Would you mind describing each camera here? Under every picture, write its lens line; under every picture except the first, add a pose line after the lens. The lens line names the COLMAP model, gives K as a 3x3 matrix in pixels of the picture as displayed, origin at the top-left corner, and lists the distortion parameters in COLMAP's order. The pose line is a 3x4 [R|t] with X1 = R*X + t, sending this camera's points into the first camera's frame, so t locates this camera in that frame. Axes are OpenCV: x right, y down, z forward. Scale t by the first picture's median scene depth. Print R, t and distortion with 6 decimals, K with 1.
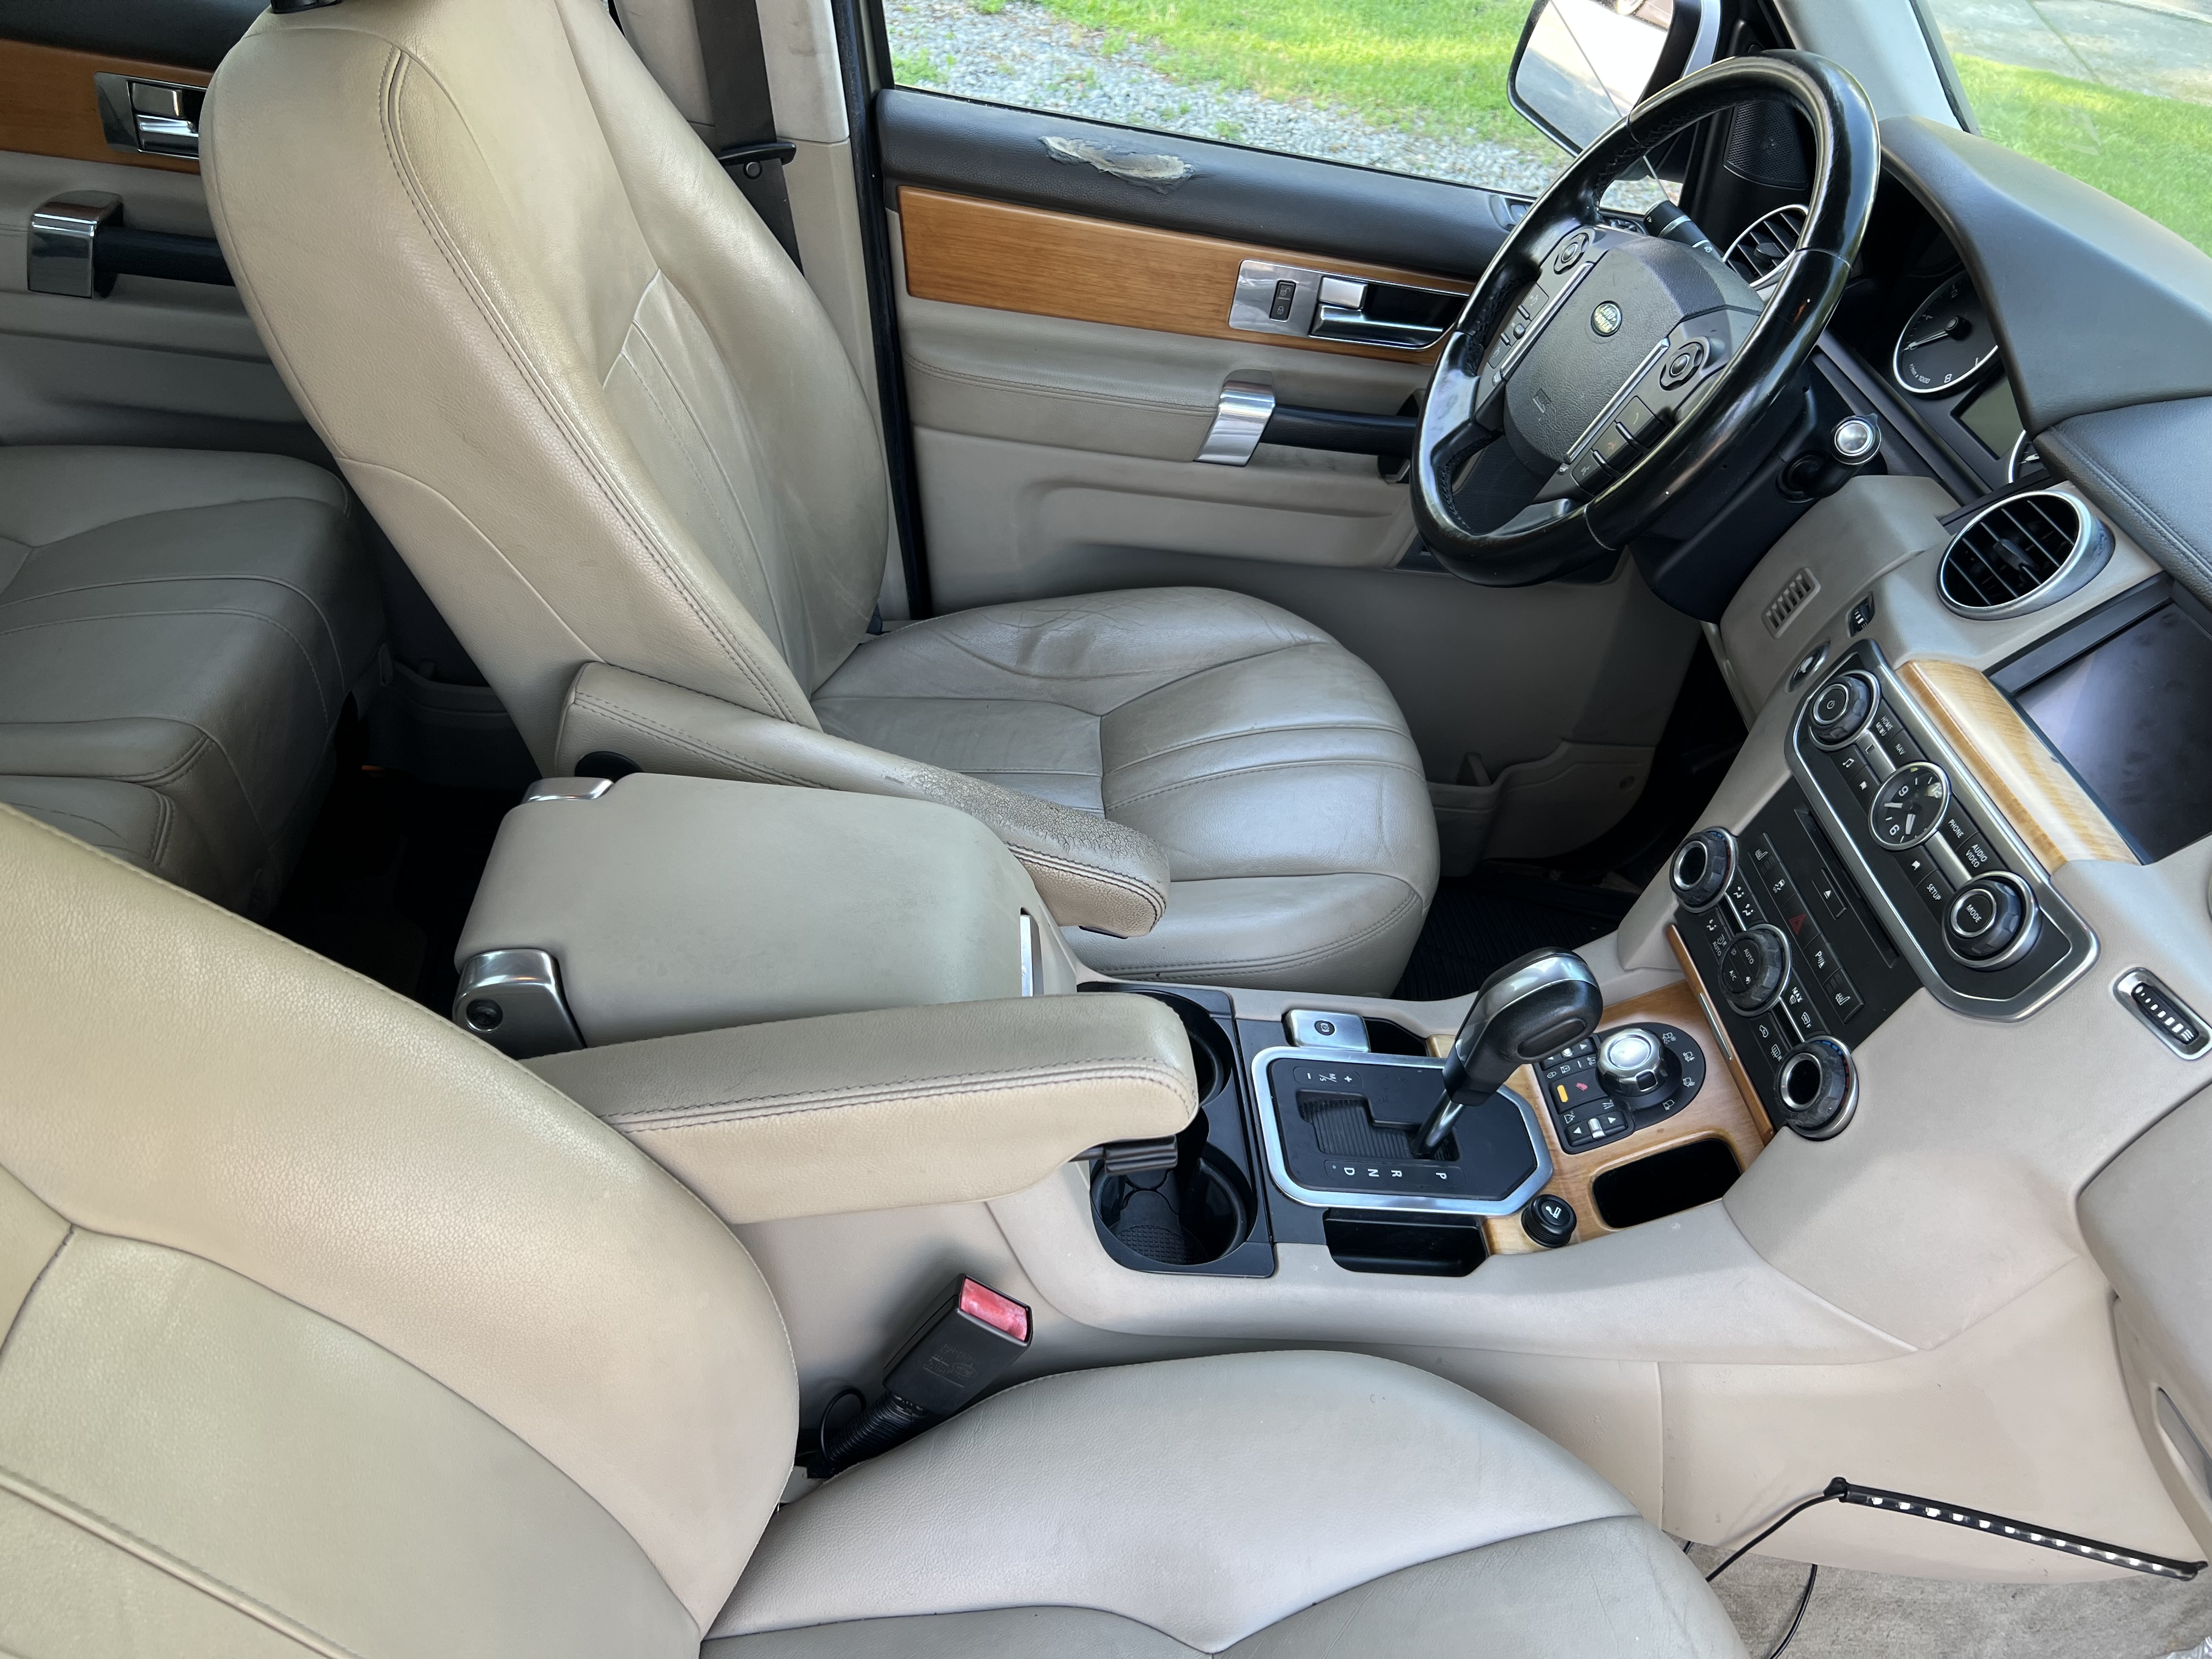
lens RADIAL K [[1674.7, 0, 1106.0], [0, 1674.7, 829.5], [0, 0, 1]] dist [0.042494, -0.003884]
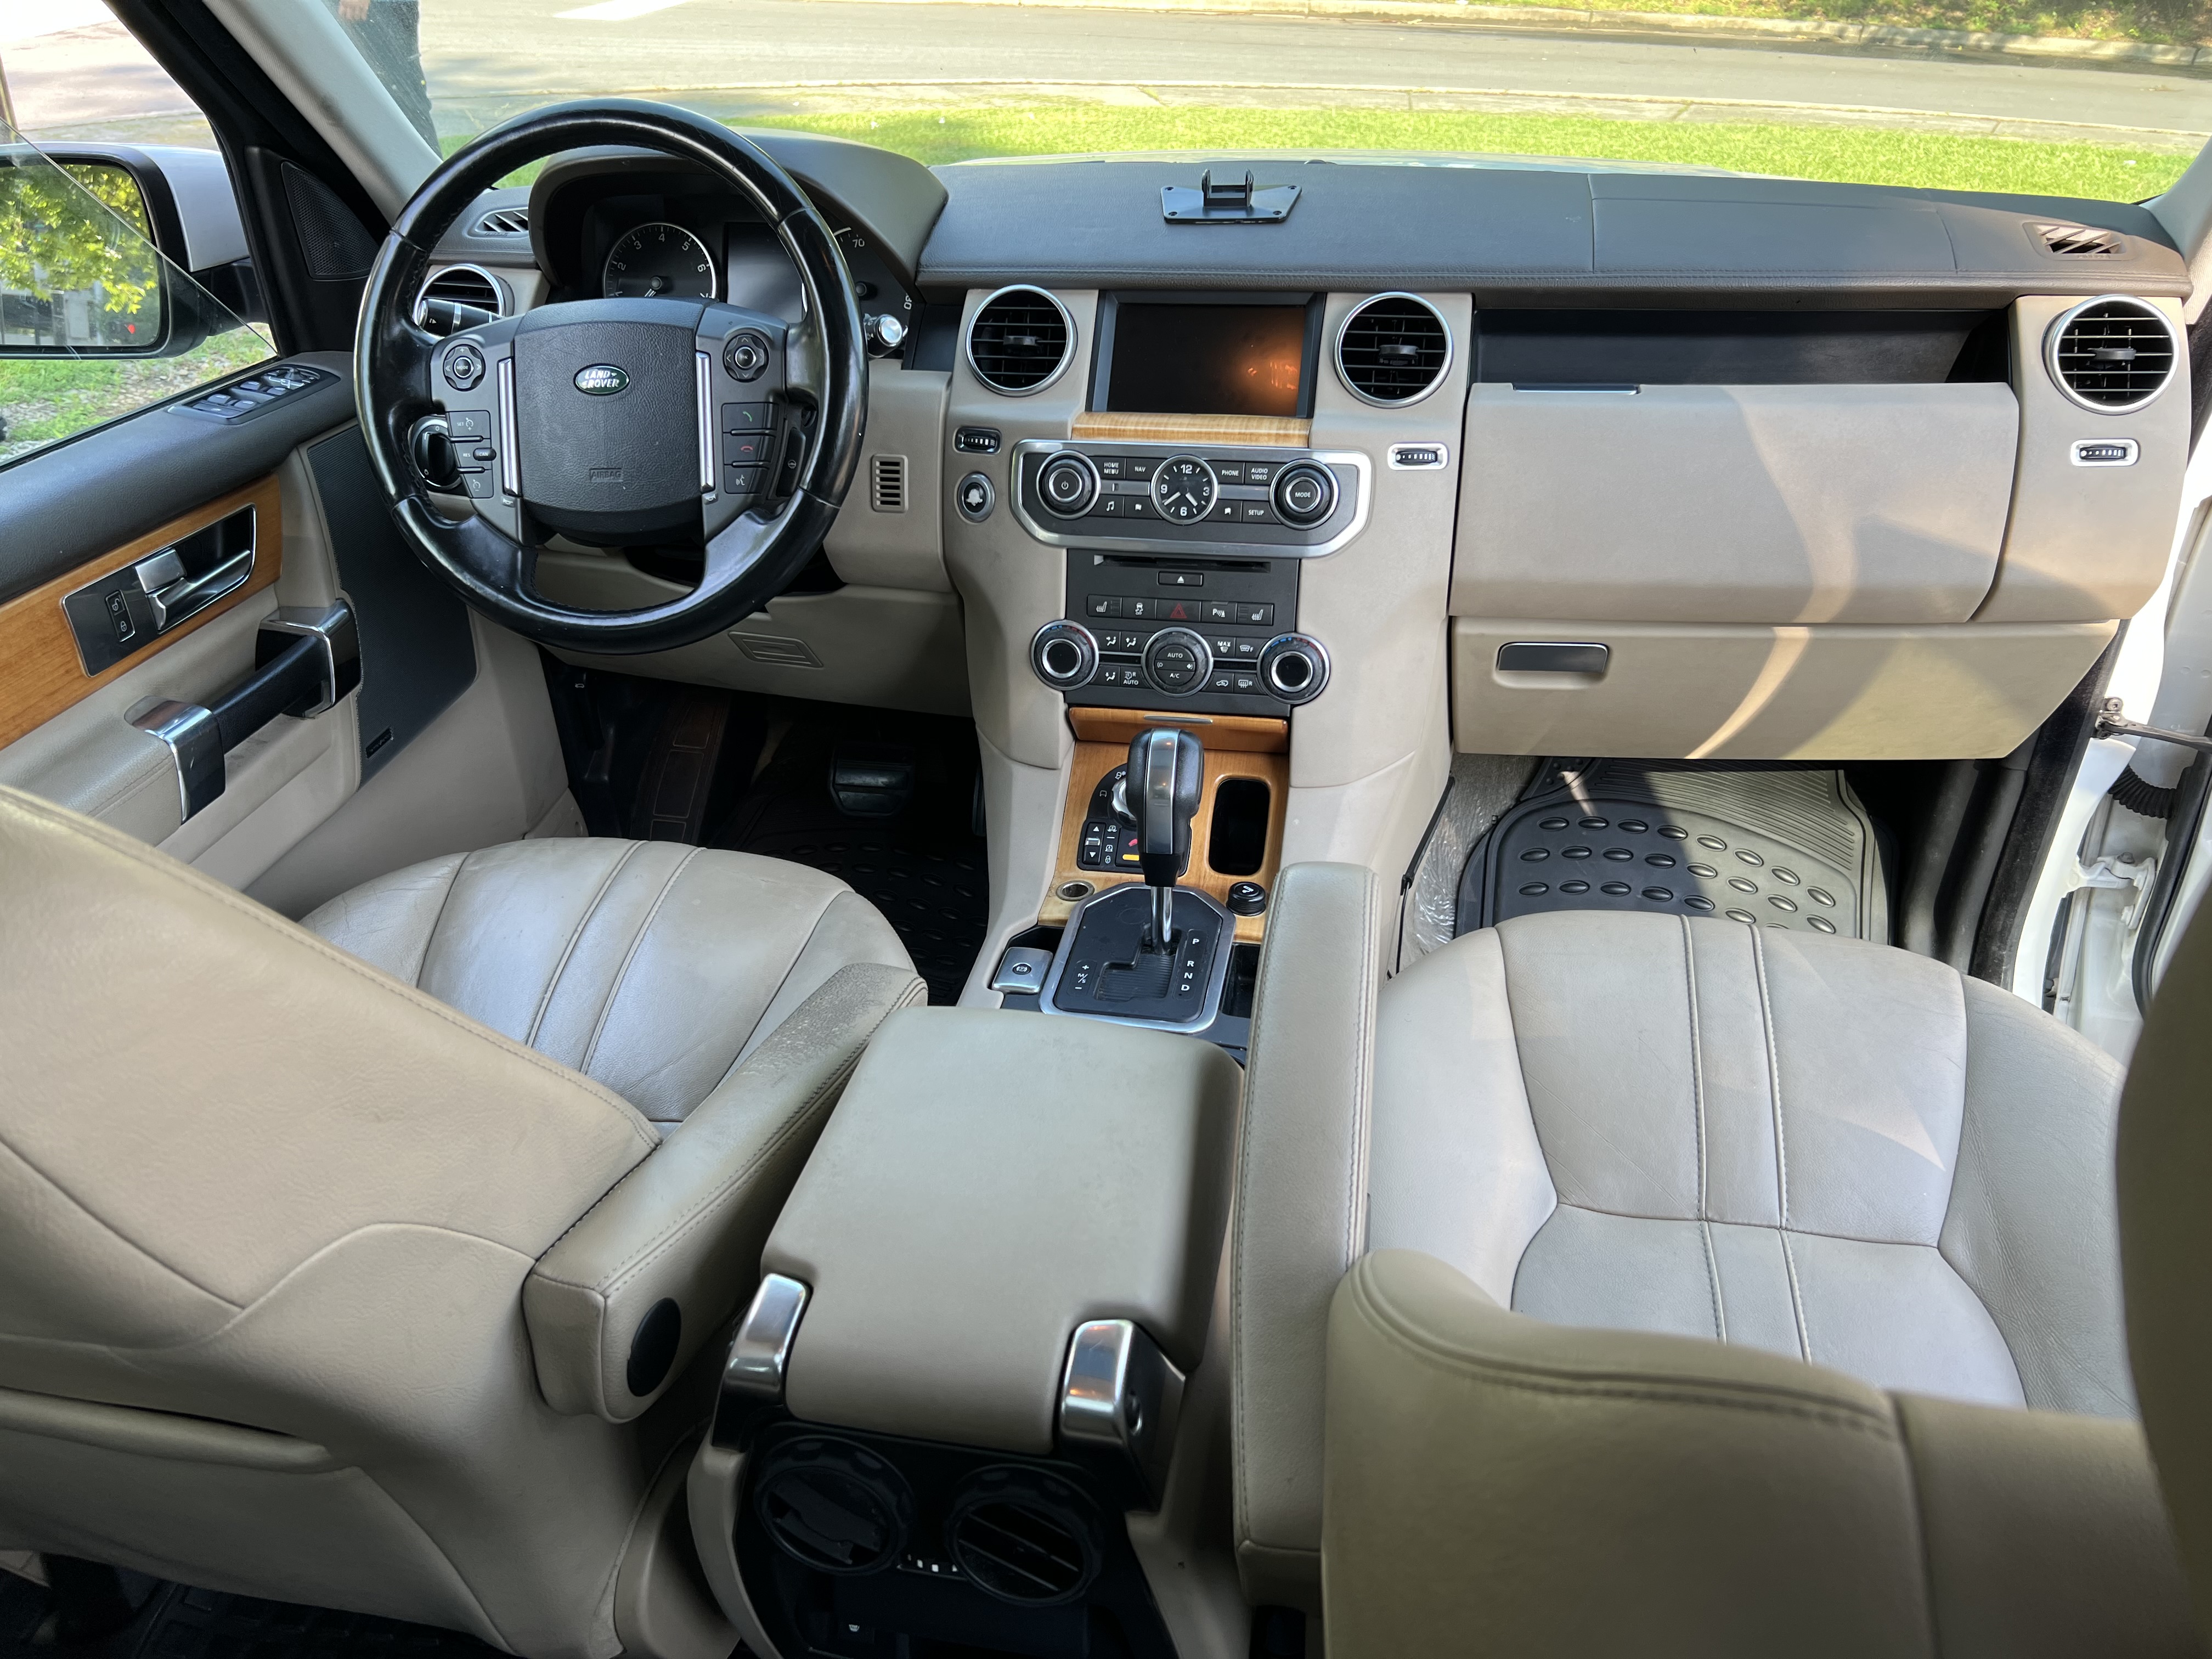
lens RADIAL K [[1674.7, 0, 1106.0], [0, 1674.7, 829.5], [0, 0, 1]] dist [0.042494, -0.003884]
pose [[0.248373, -0.632147, 0.733963, -0.616332], [0.657867, 0.666238, 0.351195, -0.297815], [-0.711001, 0.395623, 0.581344, 0.290910]]
